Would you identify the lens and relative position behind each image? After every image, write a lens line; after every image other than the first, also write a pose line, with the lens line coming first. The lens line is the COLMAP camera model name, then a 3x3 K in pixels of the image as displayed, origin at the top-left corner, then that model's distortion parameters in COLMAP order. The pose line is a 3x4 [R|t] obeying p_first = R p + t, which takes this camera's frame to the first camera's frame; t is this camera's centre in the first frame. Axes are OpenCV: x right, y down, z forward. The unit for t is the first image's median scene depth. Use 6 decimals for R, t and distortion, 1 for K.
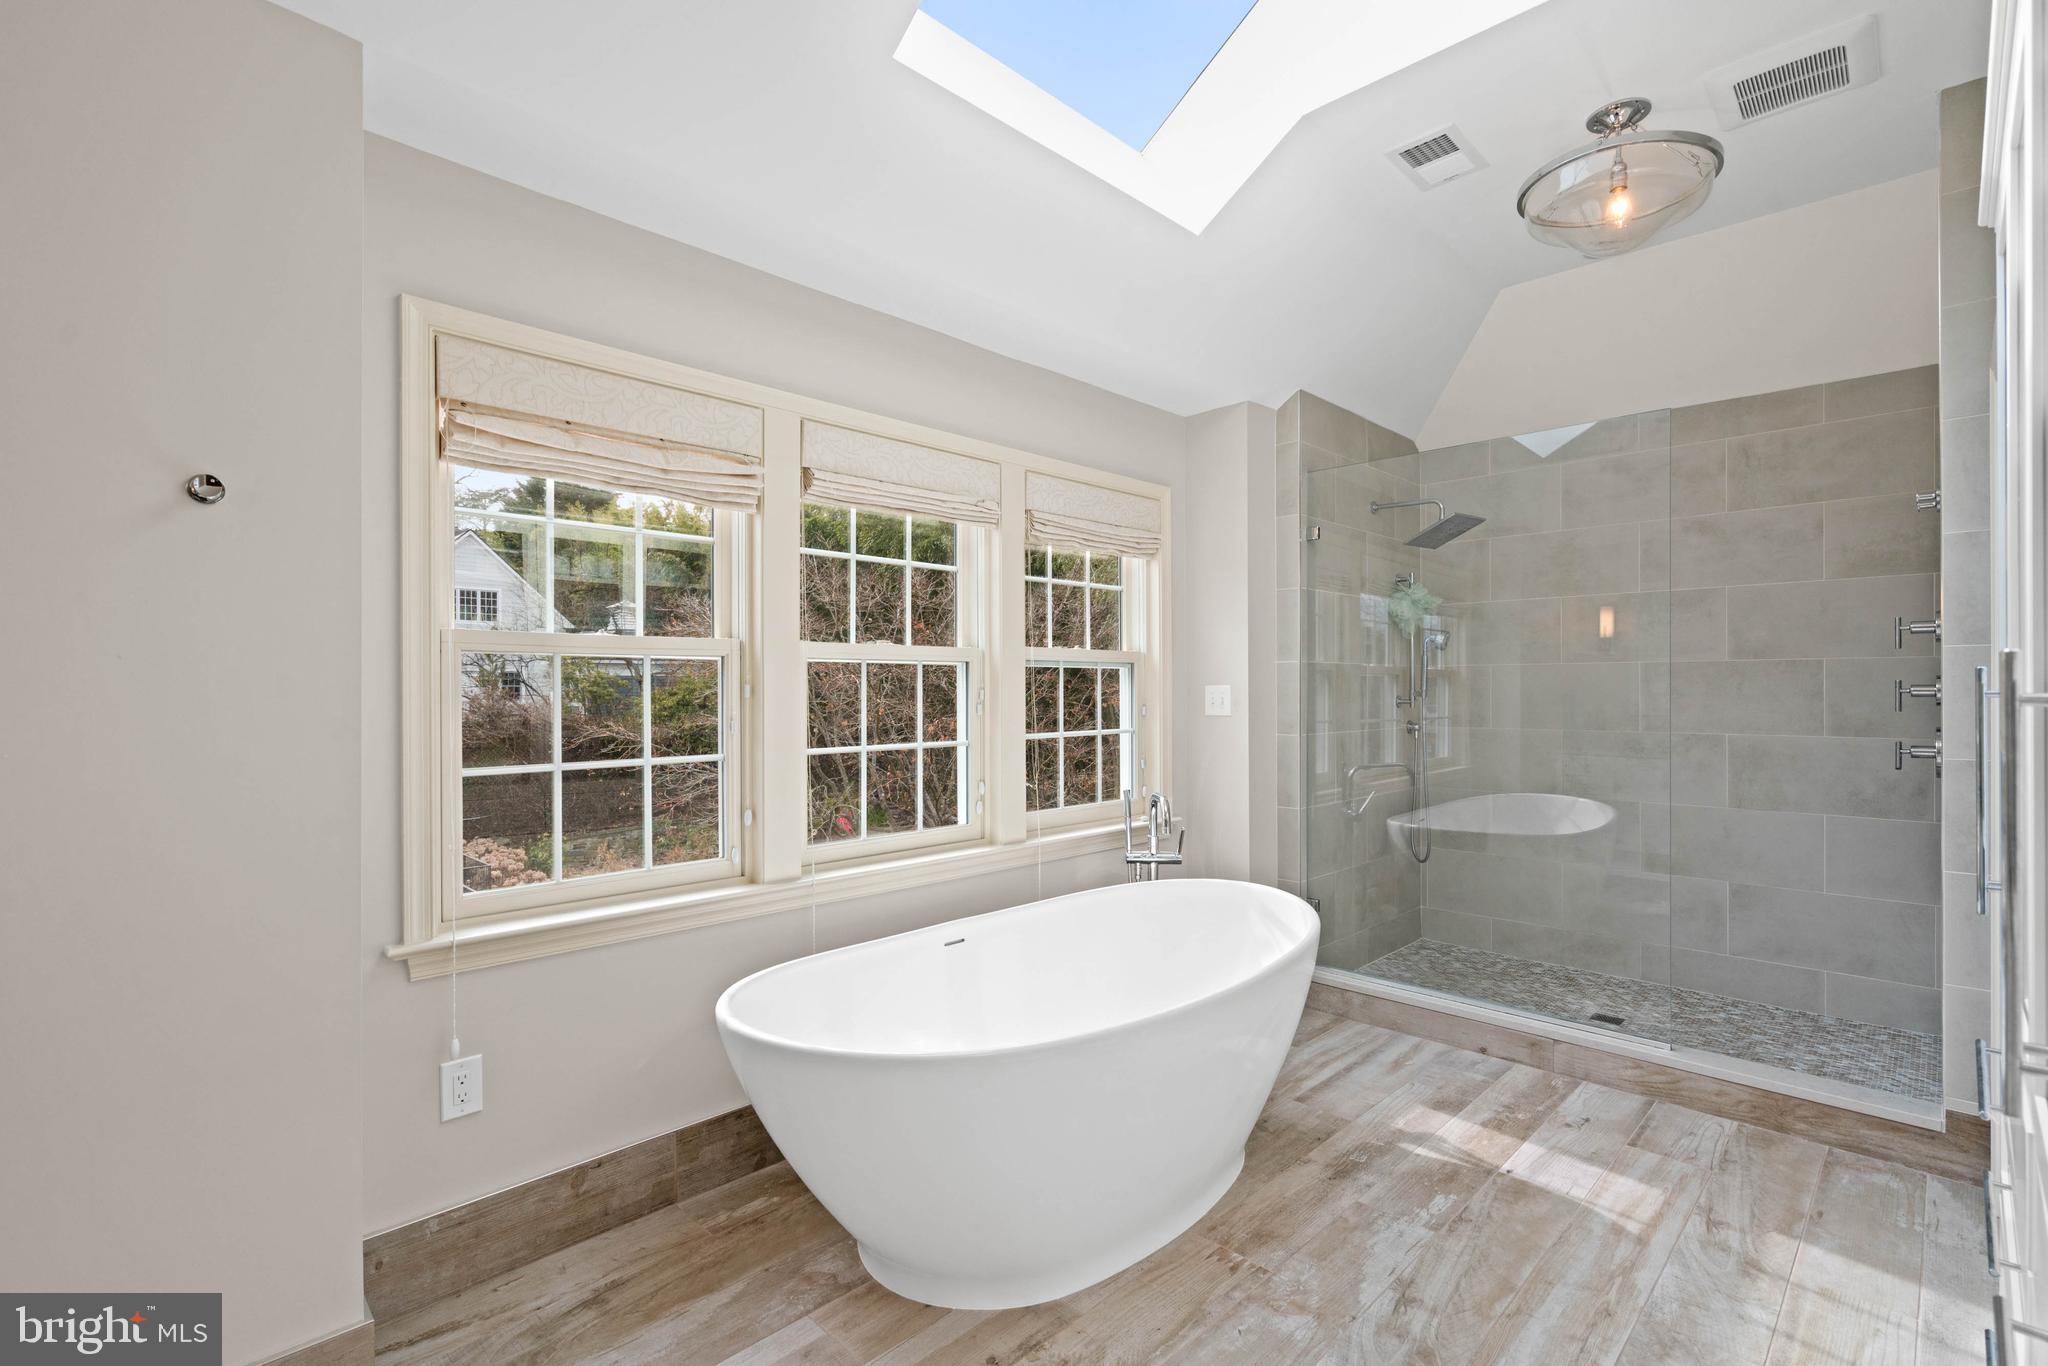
lens RADIAL K [[930.4, 0, 1024.8], [0, 930.4, 690.5], [0, 0, 1]] dist [-0.006918, 0.000975]
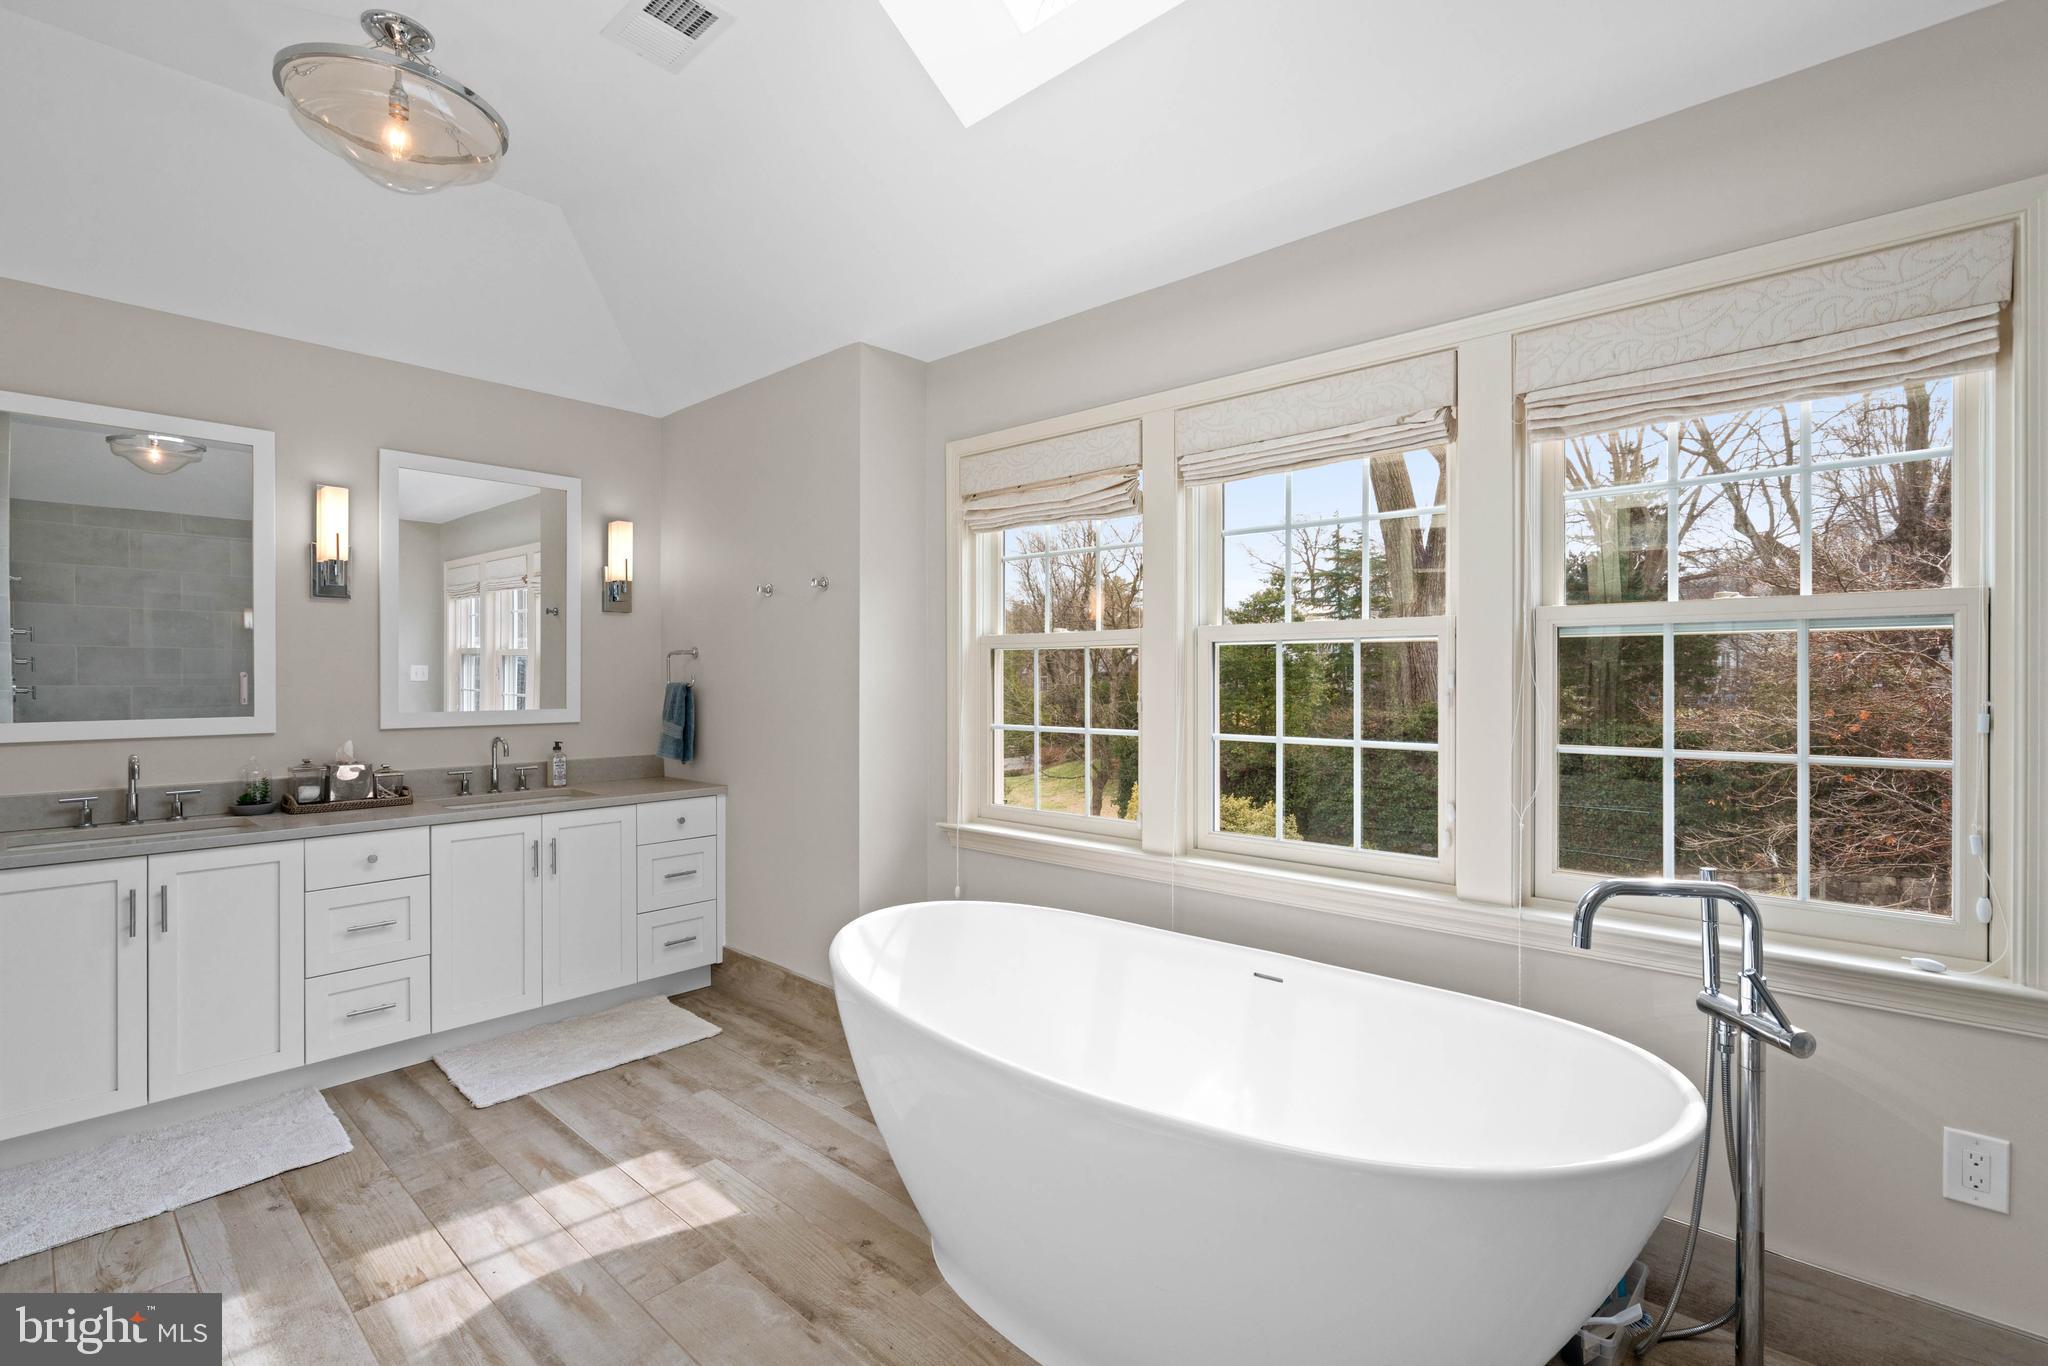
lens RADIAL K [[930.4, 0, 1016.6], [0, 930.4, 675.8], [0, 0, 1]] dist [-0.006918, 0.000975]
pose [[0.041528, 0.006271, -0.999118, 0.743358], [0.001233, 0.999979, 0.006327, -0.005184], [0.999137, -0.001494, 0.041519, 0.738641]]
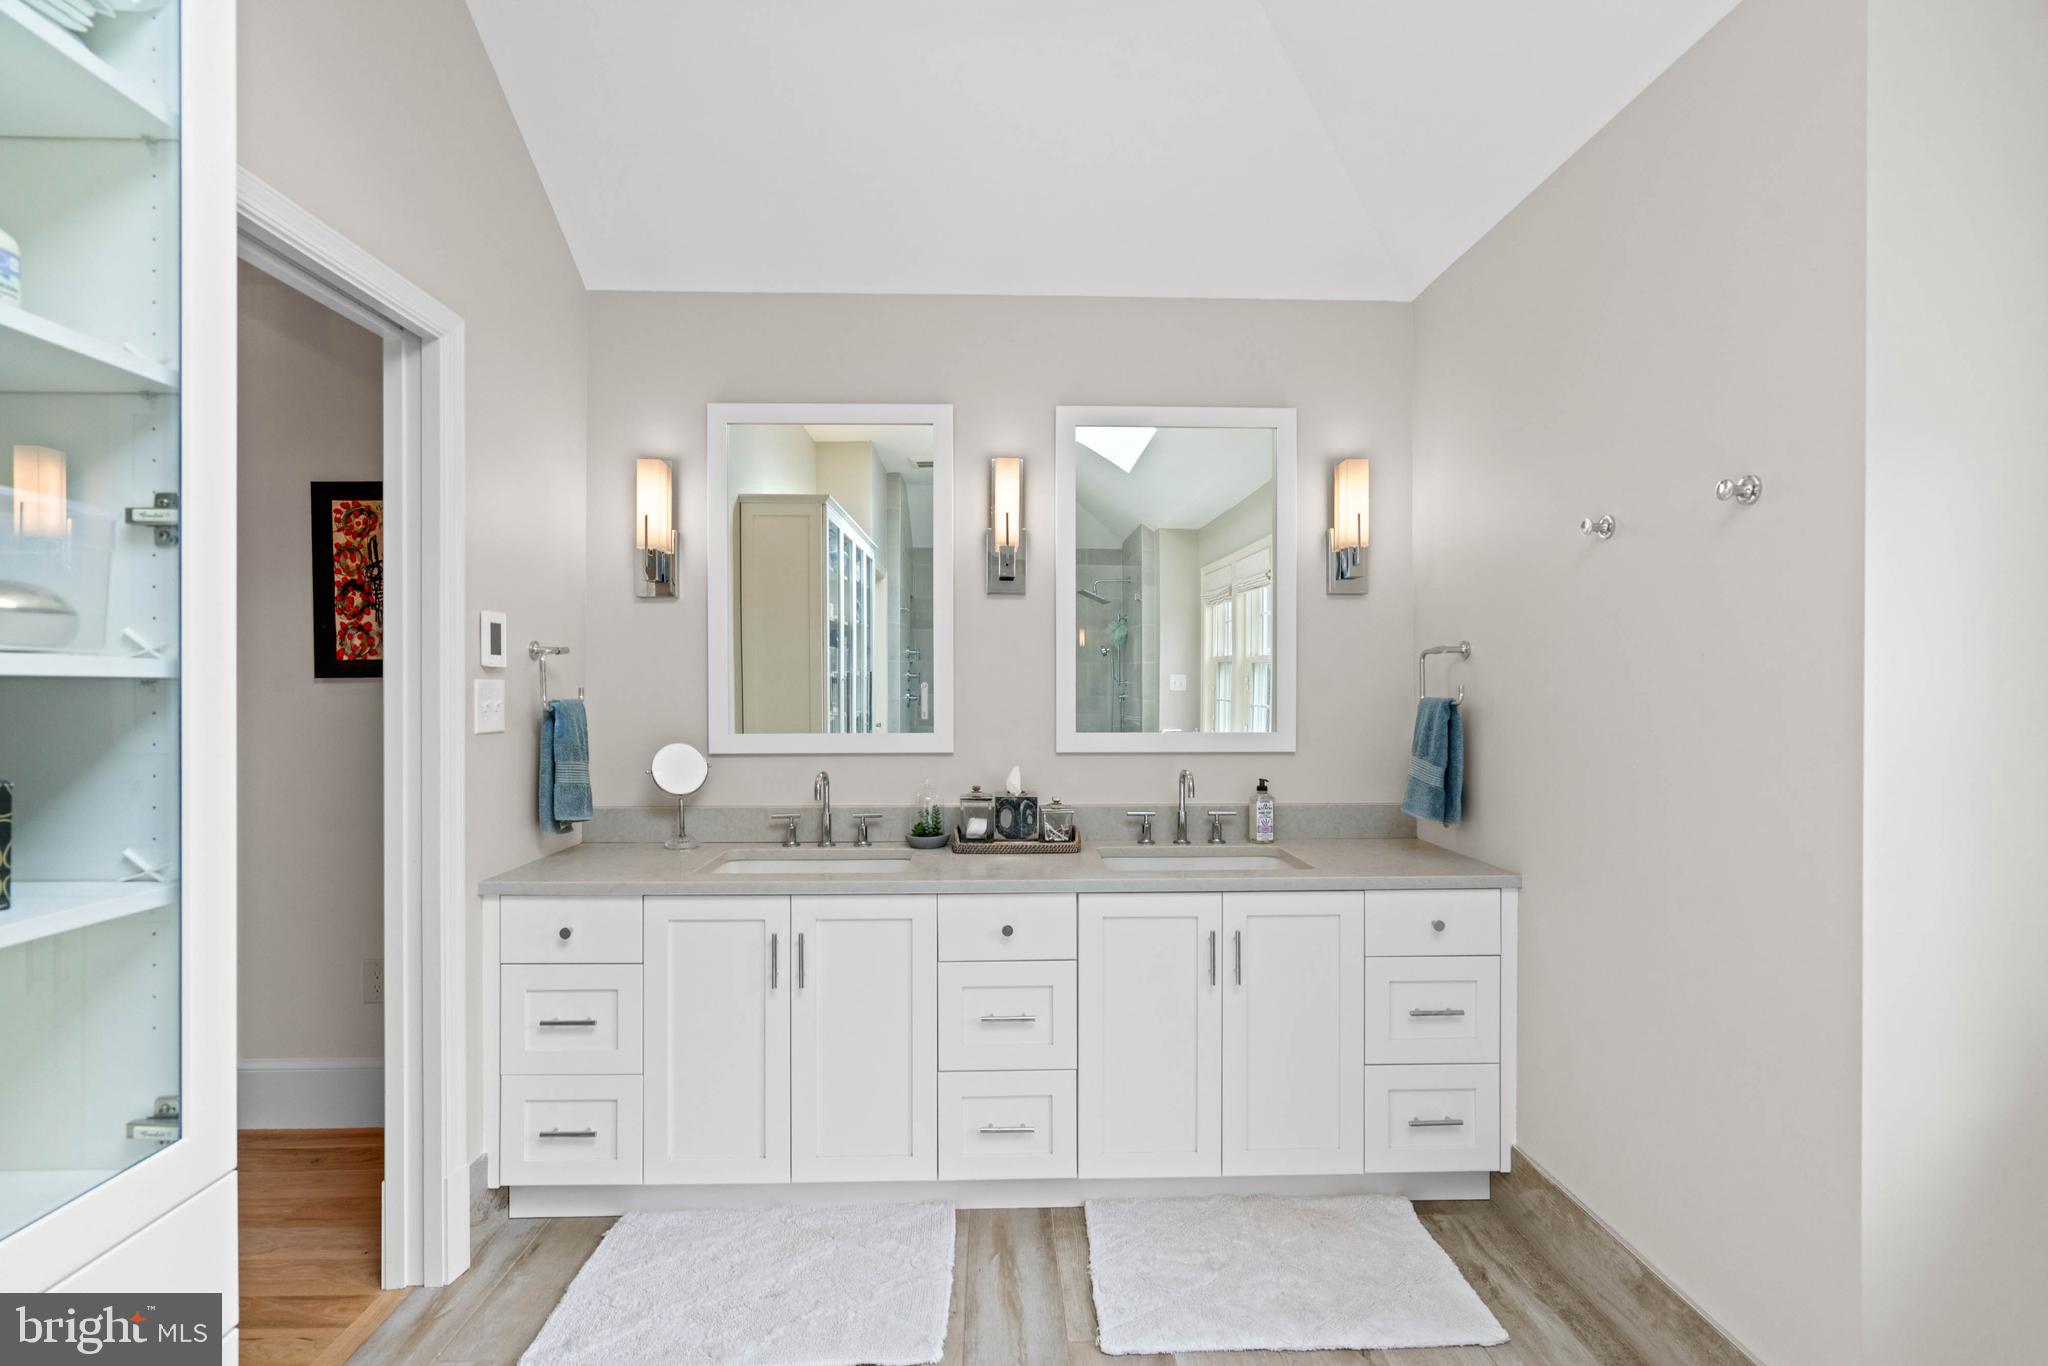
lens RADIAL K [[930.4, 0, 1012.4], [0, 930.4, 687.3], [0, 0, 1]] dist [-0.006918, 0.000975]
pose [[-0.687729, 0.008671, -0.725916, 0.240718], [0.005297, 0.999962, 0.006927, -0.004964], [0.725948, 0.000919, -0.687749, 0.601816]]
